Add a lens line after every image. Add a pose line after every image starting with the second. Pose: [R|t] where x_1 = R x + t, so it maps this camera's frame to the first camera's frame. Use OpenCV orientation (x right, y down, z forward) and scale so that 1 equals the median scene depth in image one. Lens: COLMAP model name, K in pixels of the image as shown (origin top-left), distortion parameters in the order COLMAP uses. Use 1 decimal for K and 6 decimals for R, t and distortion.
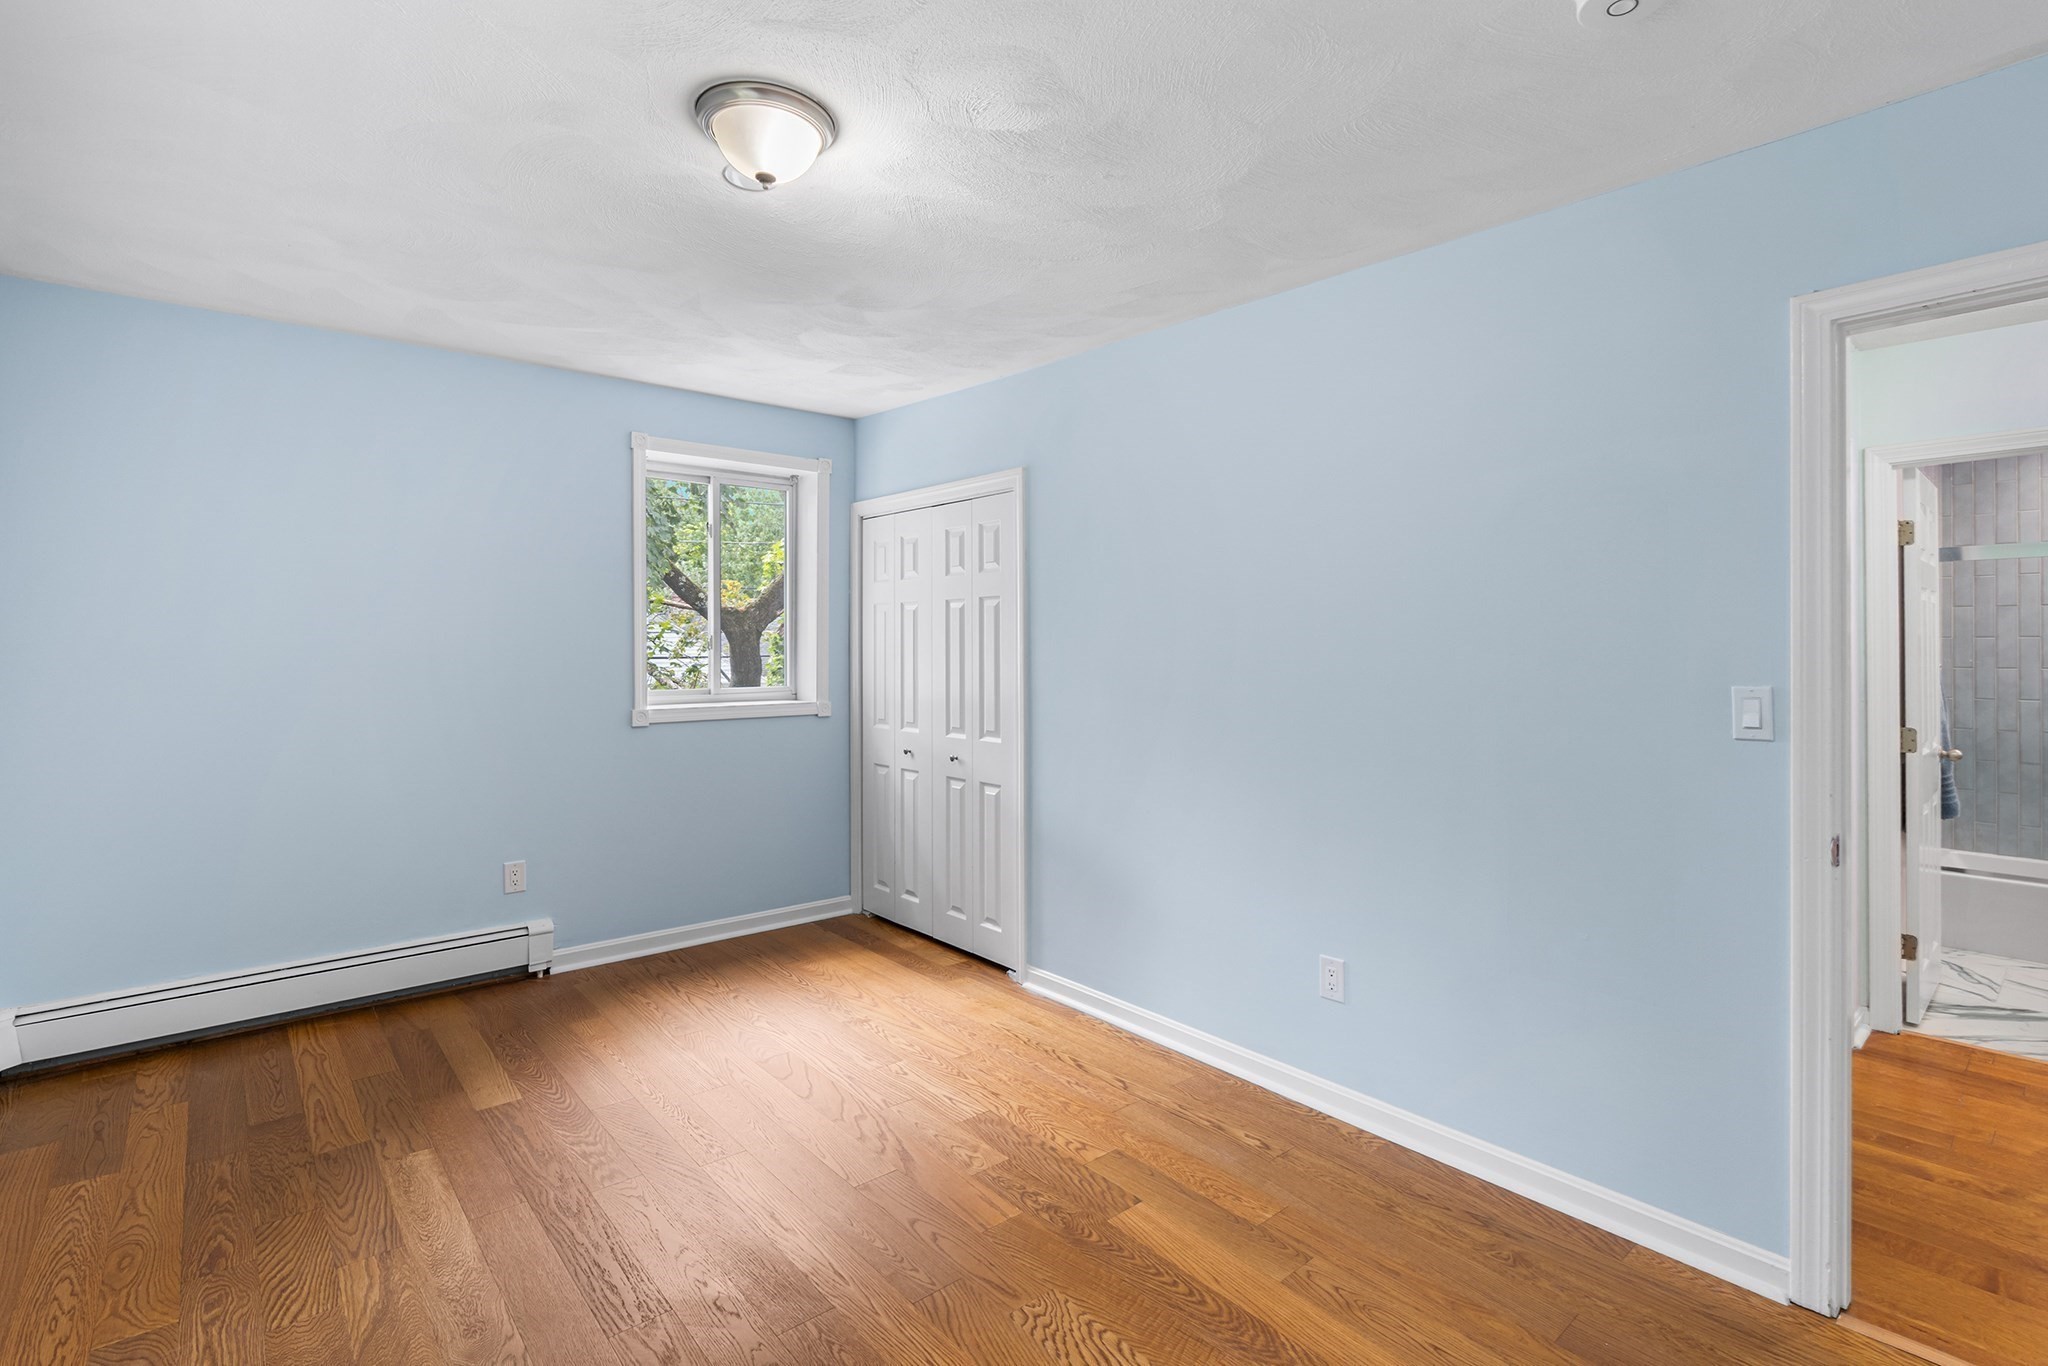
lens RADIAL K [[959.4, 0, 1025.0], [0, 959.4, 633.5], [0, 0, 1]] dist [-0.006347, 0.000853]
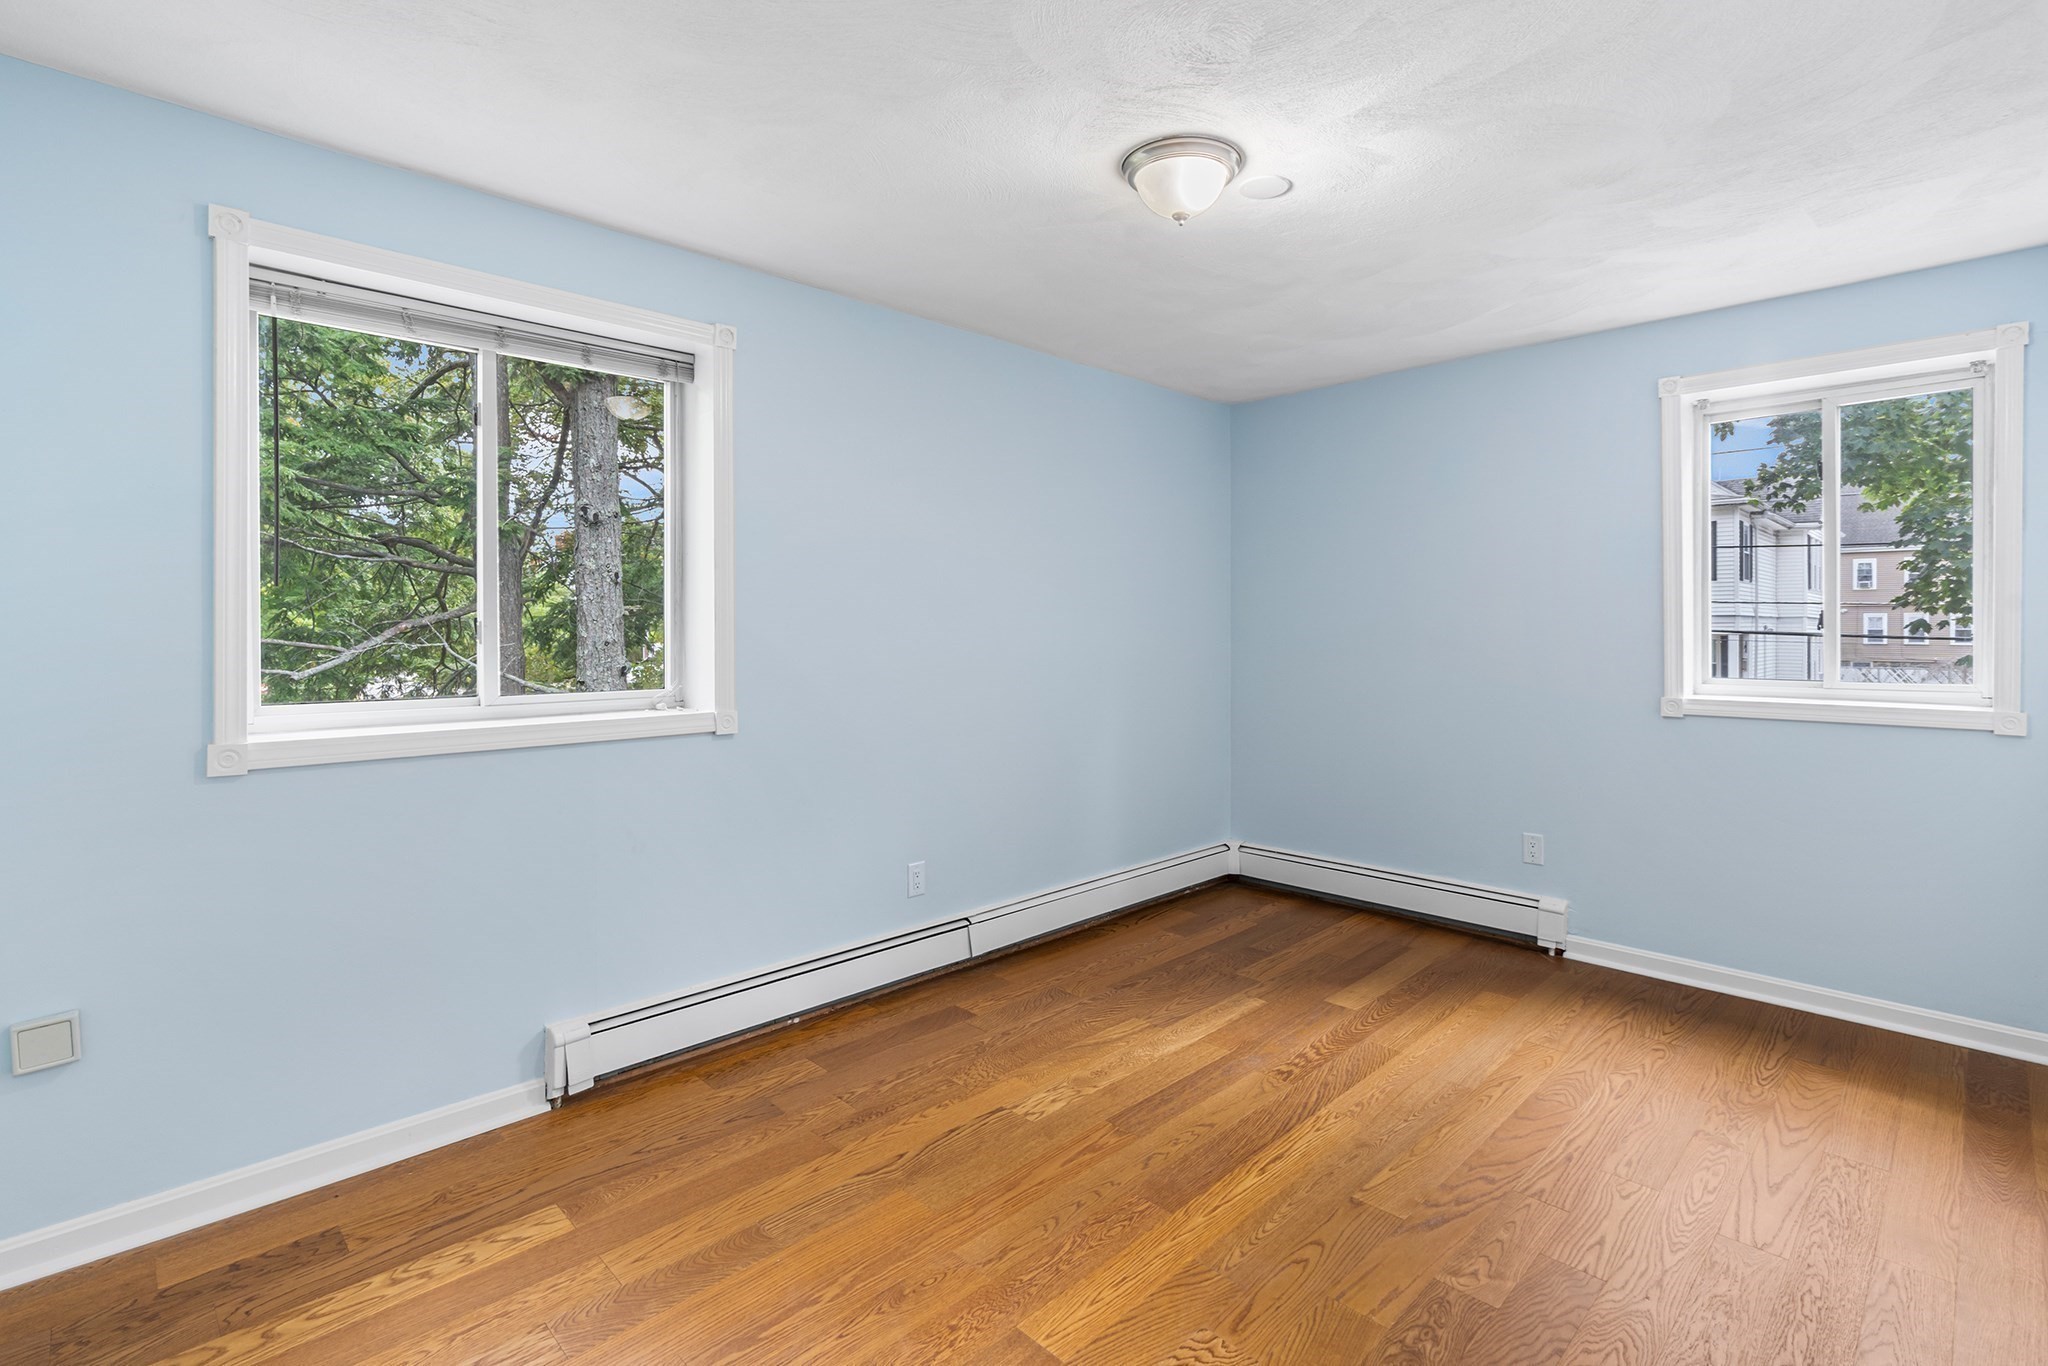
lens RADIAL K [[961.3, 0, 1026.3], [0, 961.3, 632.7], [0, 0, 1]] dist [-0.004008, 0.000887]
pose [[0.074610, 0.005960, -0.997195, 0.654534], [0.012654, 0.999896, 0.006923, 0.009723], [0.997133, -0.013136, 0.074527, 0.545453]]
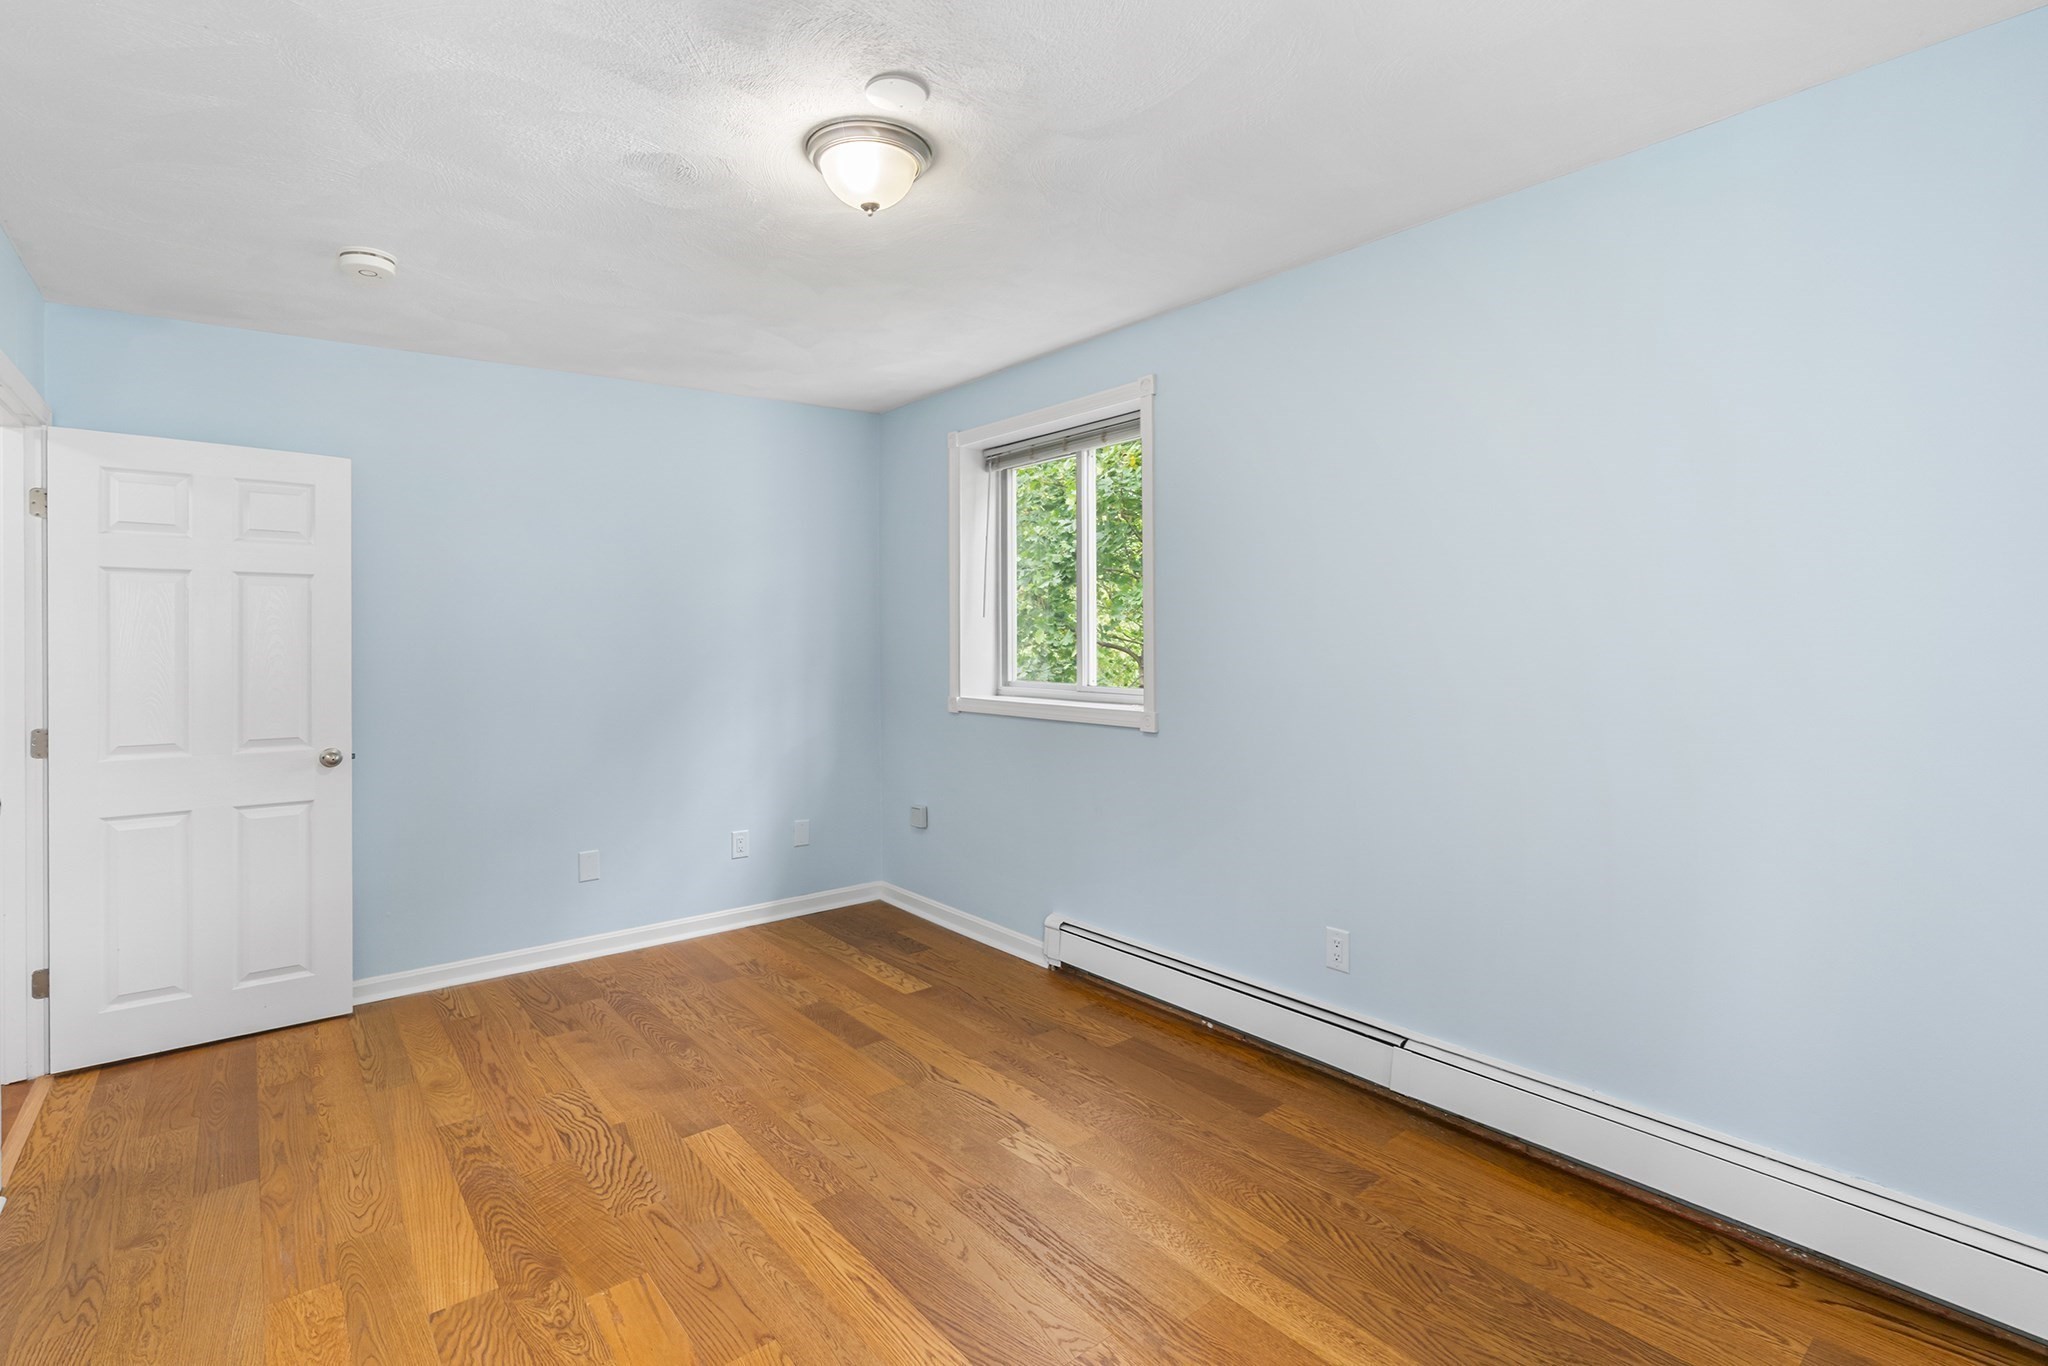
lens RADIAL K [[961.3, 0, 1026.3], [0, 961.3, 632.7], [0, 0, 1]] dist [-0.004008, 0.000887]
pose [[-0.999809, 0.005252, 0.018821, -0.352360], [0.004868, 0.999779, -0.020431, 0.023922], [-0.018924, -0.020336, -0.999614, 1.575293]]
